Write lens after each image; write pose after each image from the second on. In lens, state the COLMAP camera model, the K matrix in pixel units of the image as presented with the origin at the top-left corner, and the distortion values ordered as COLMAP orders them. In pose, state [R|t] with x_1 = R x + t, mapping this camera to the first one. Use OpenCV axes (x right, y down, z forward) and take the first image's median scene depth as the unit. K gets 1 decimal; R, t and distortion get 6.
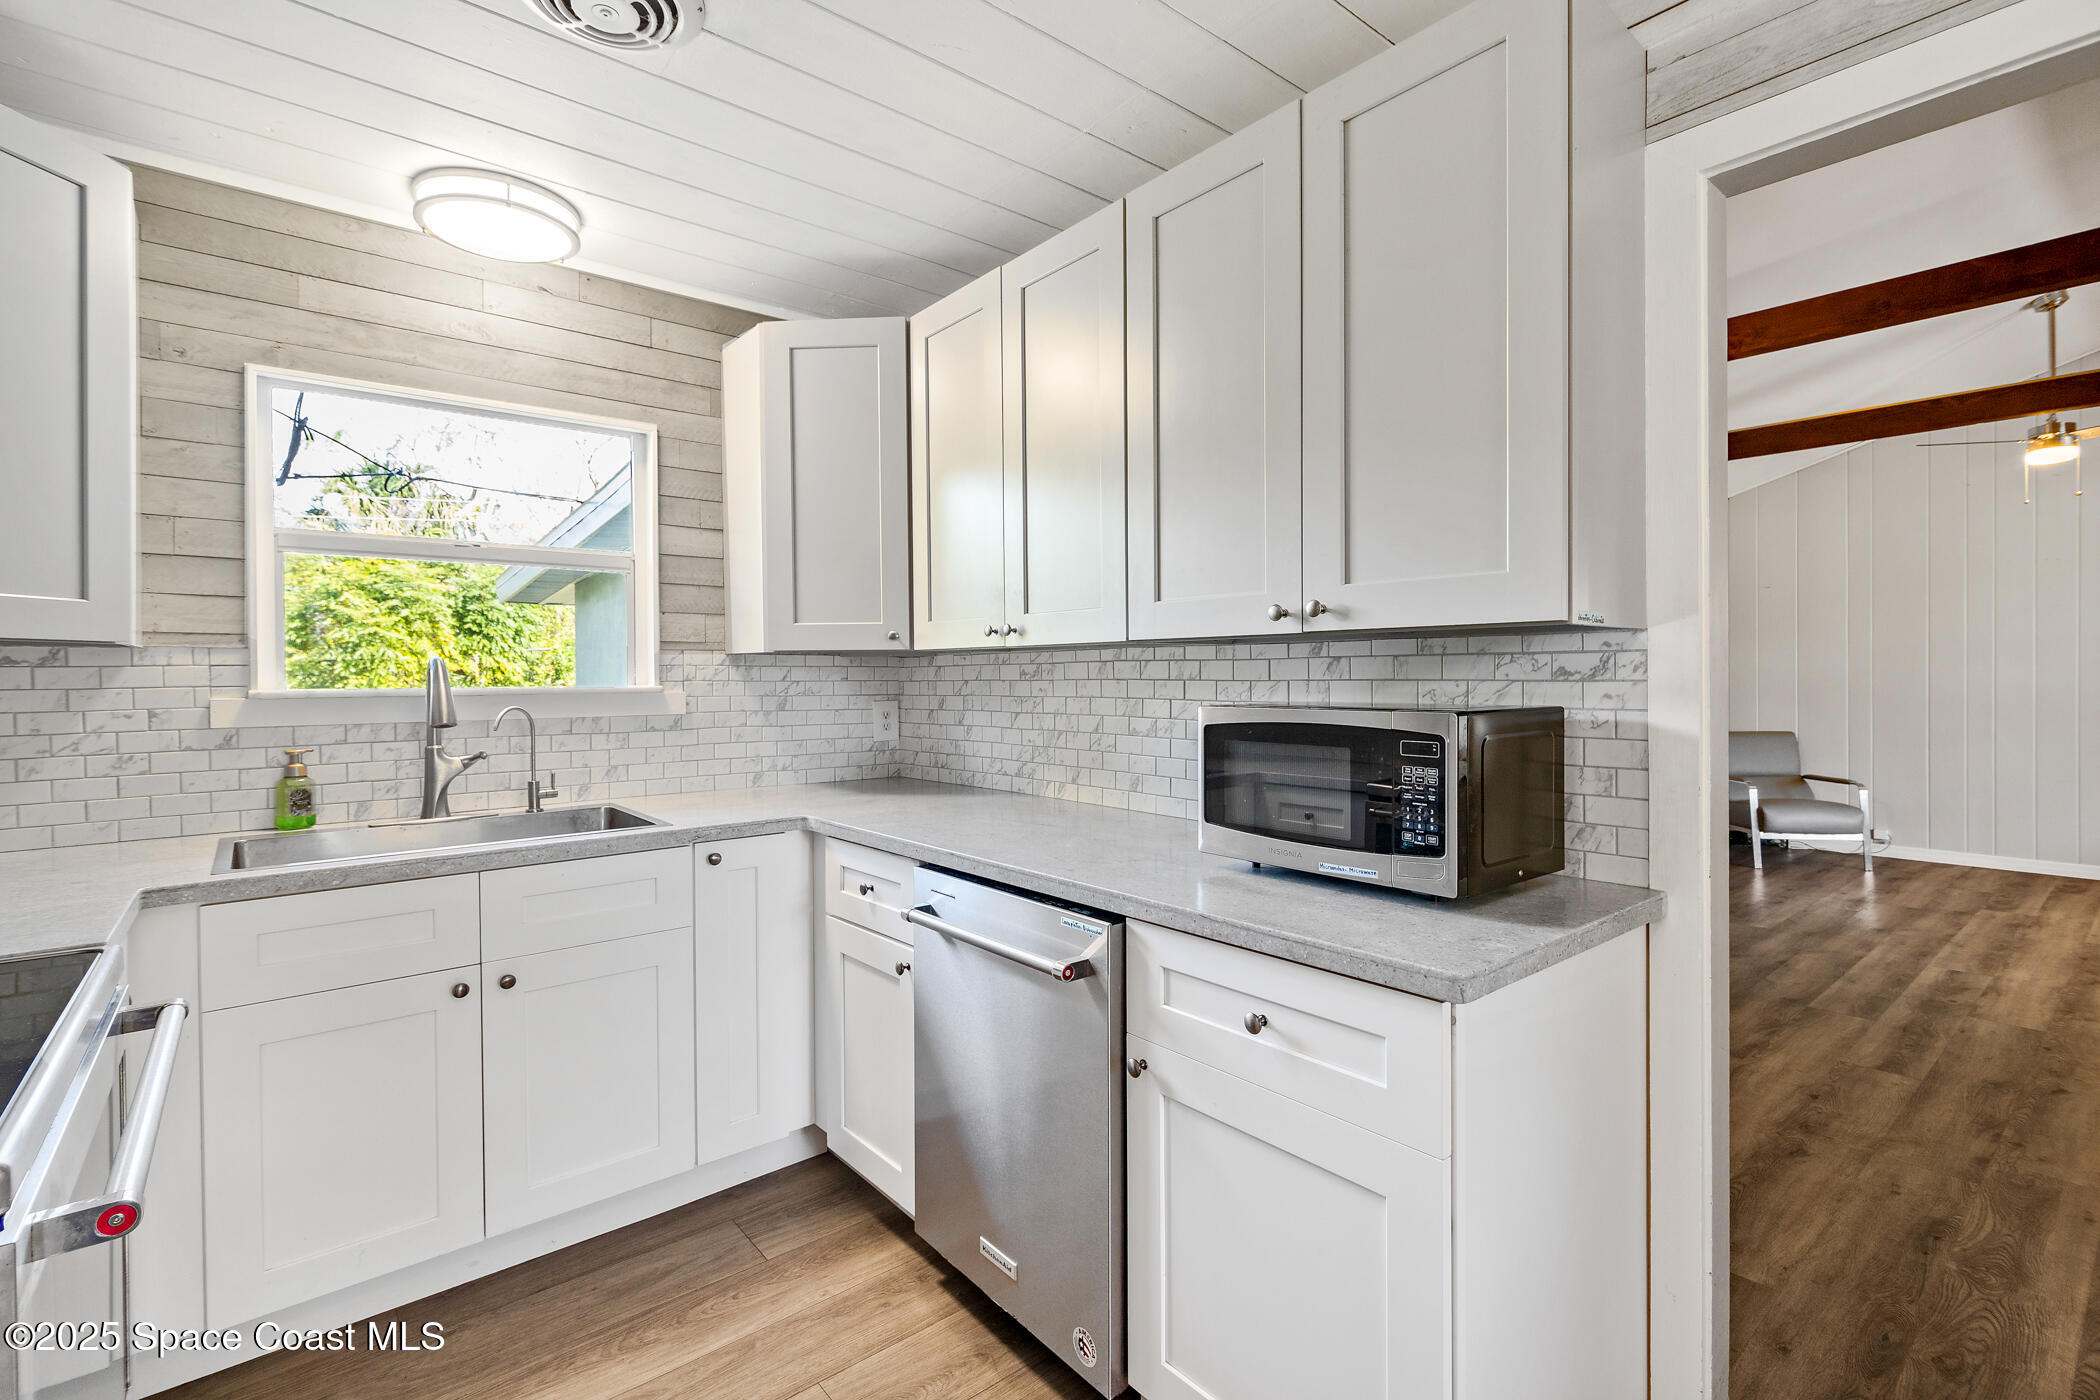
lens RADIAL K [[957.9, 0, 1060.4], [0, 957.9, 683.9], [0, 0, 1]] dist [0.001239, -0.000985]
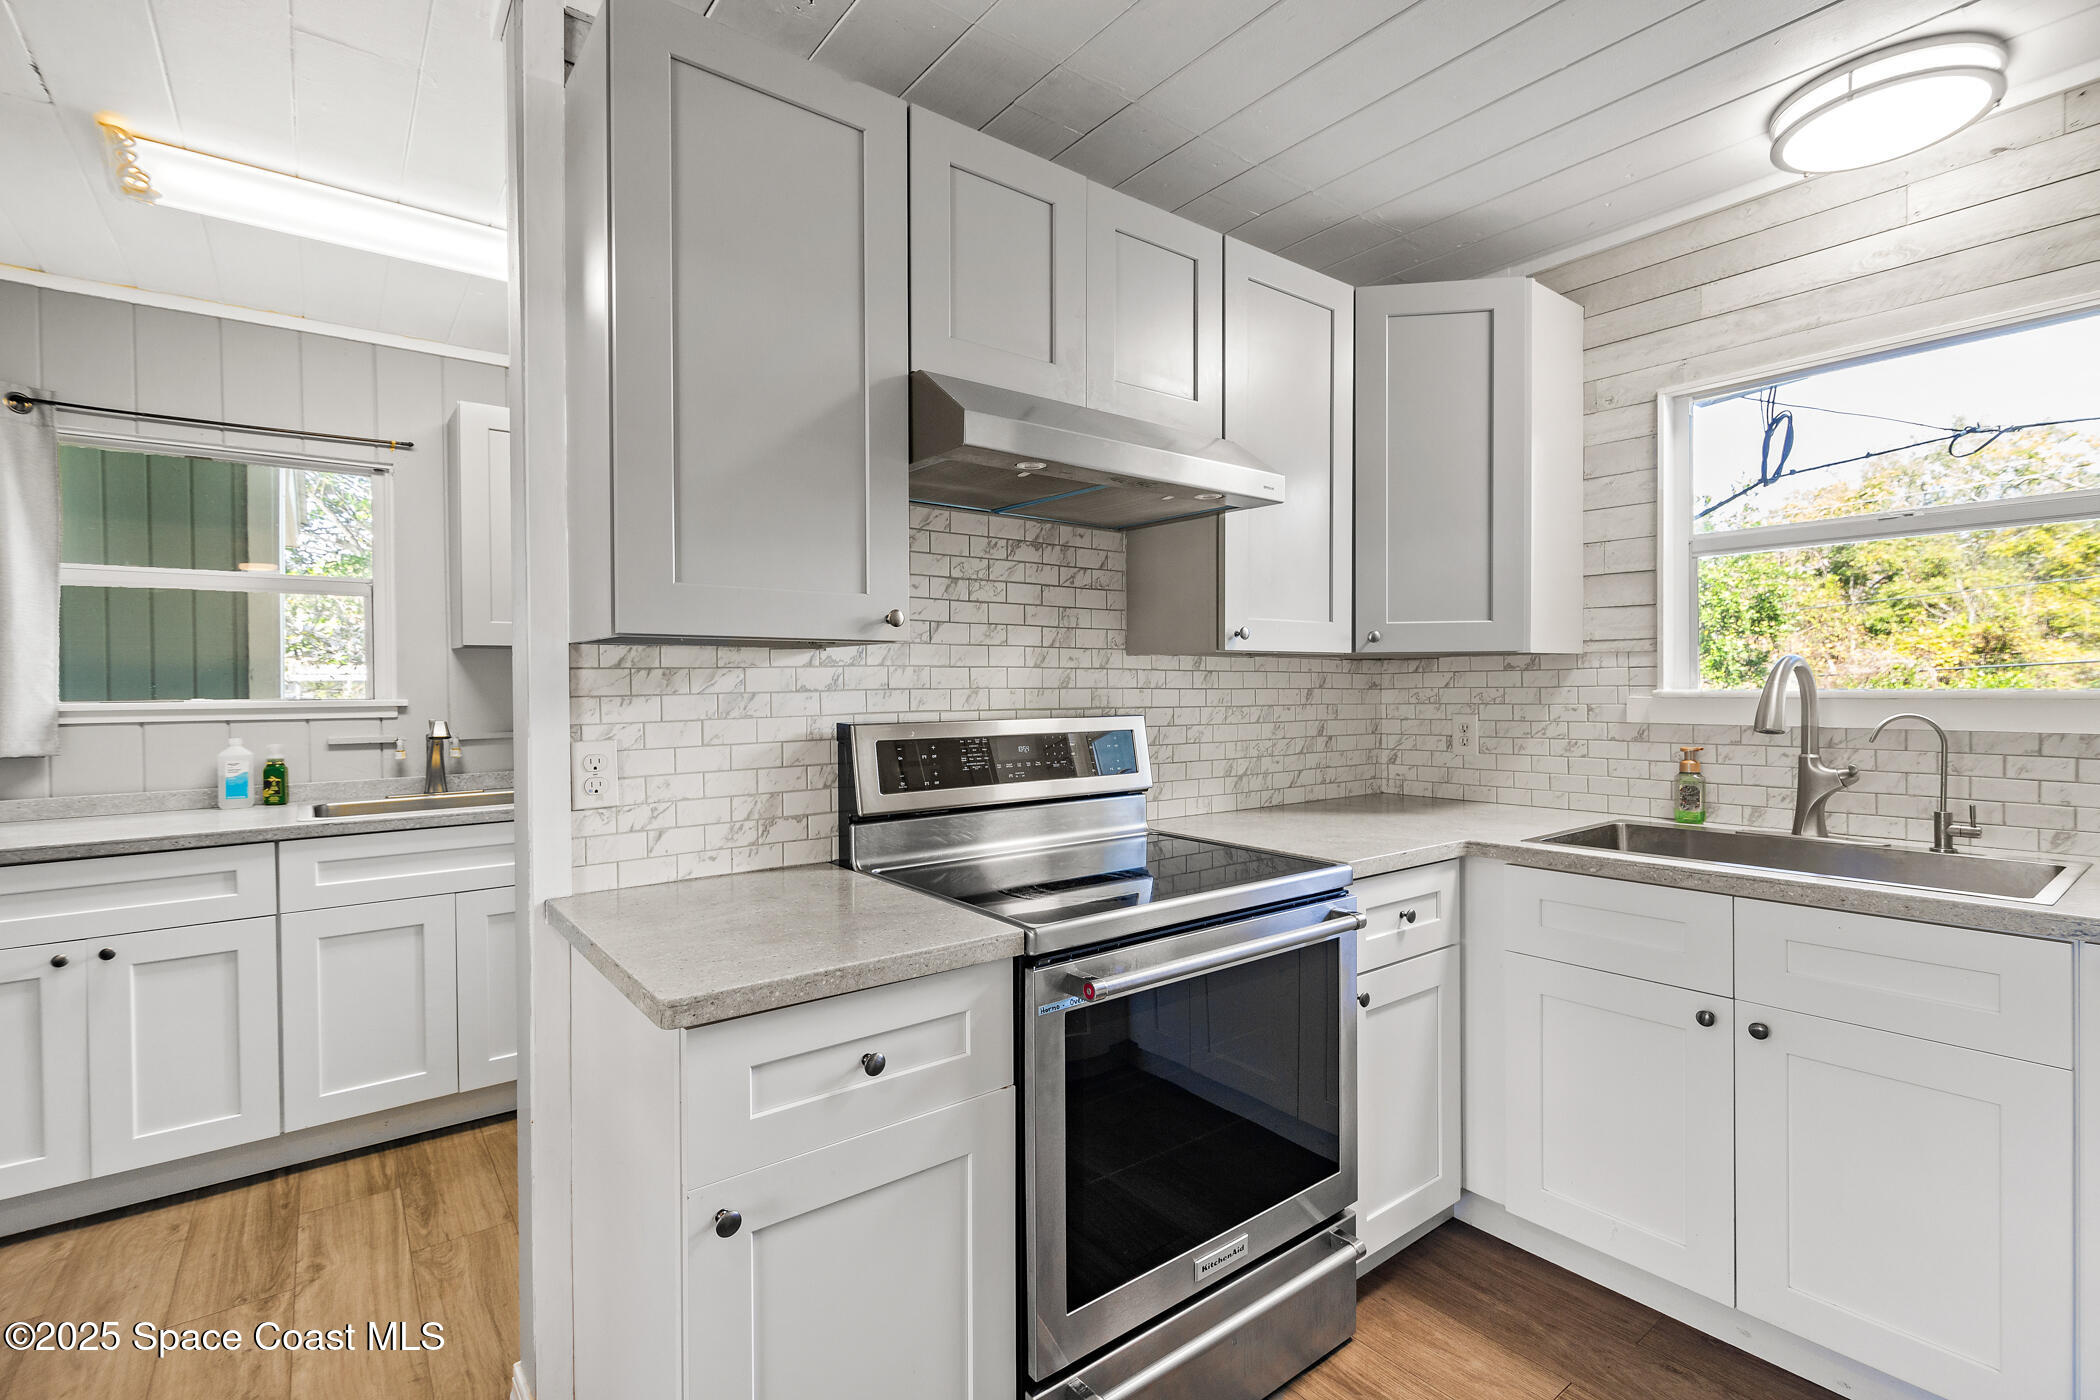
lens RADIAL K [[950.5, 0, 1051.8], [0, 950.5, 693.5], [0, 0, 1]] dist [0.000789, -0.000242]
pose [[-0.041051, 0.016153, -0.999026, 0.264178], [-0.001154, 0.999868, 0.016214, -0.005542], [0.999156, 0.001818, -0.041027, 0.350312]]
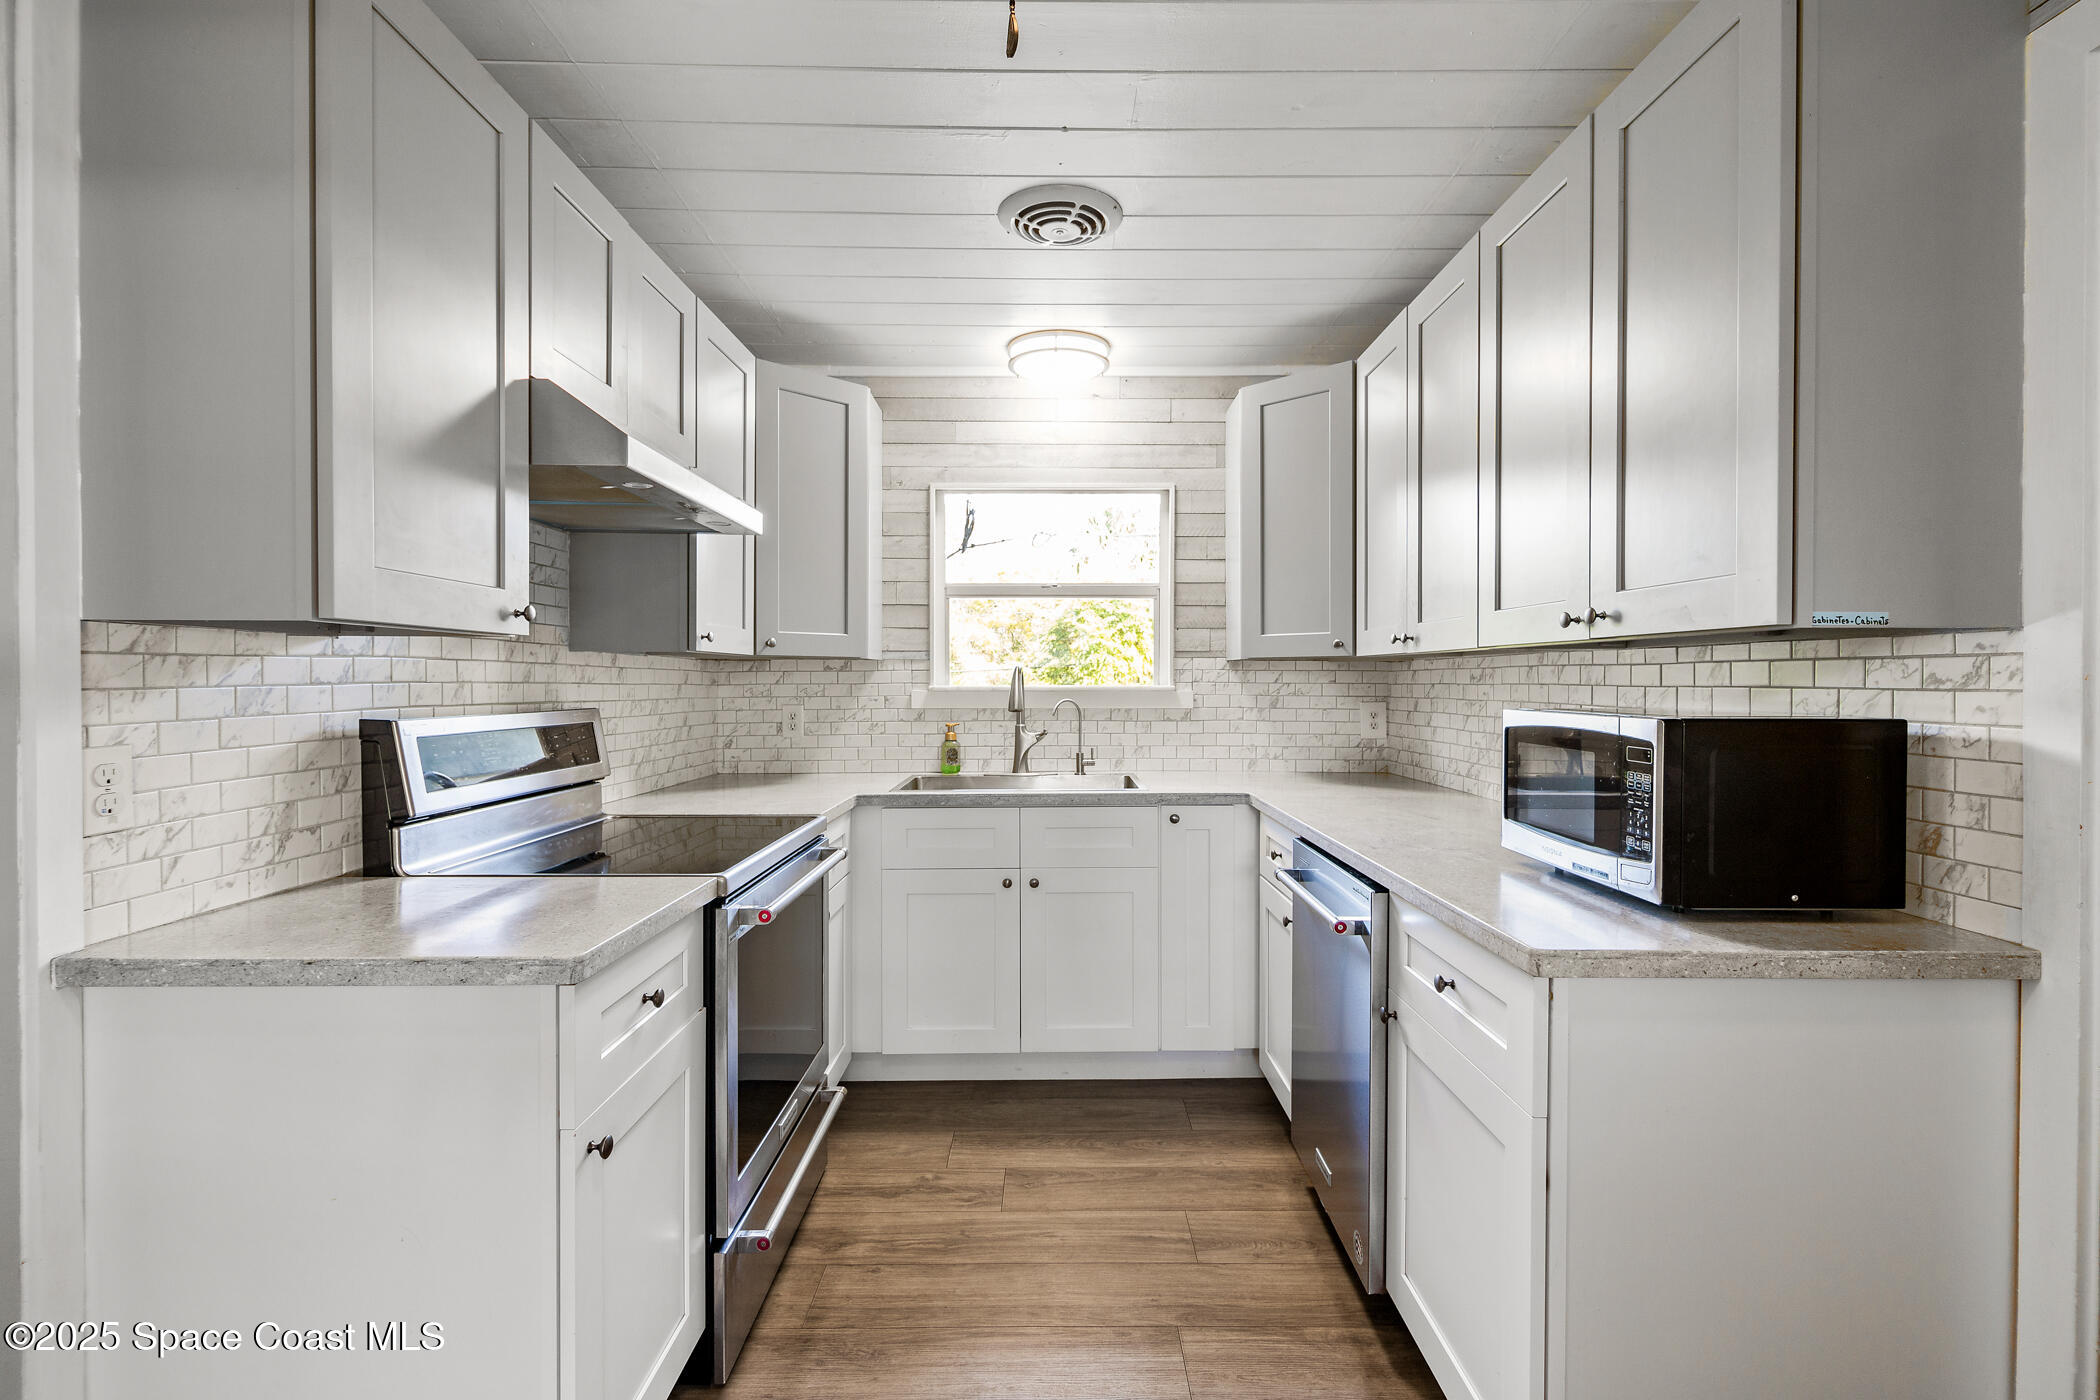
lens RADIAL K [[962.6, 0, 1049.2], [0, 962.6, 690.0], [0, 0, 1]] dist [0.000886, -0.000022]
pose [[0.765113, 0.013474, -0.643755, 0.349827], [-0.010926, 0.999909, 0.007943, -0.001113], [0.643804, 0.000956, 0.765190, -0.111788]]
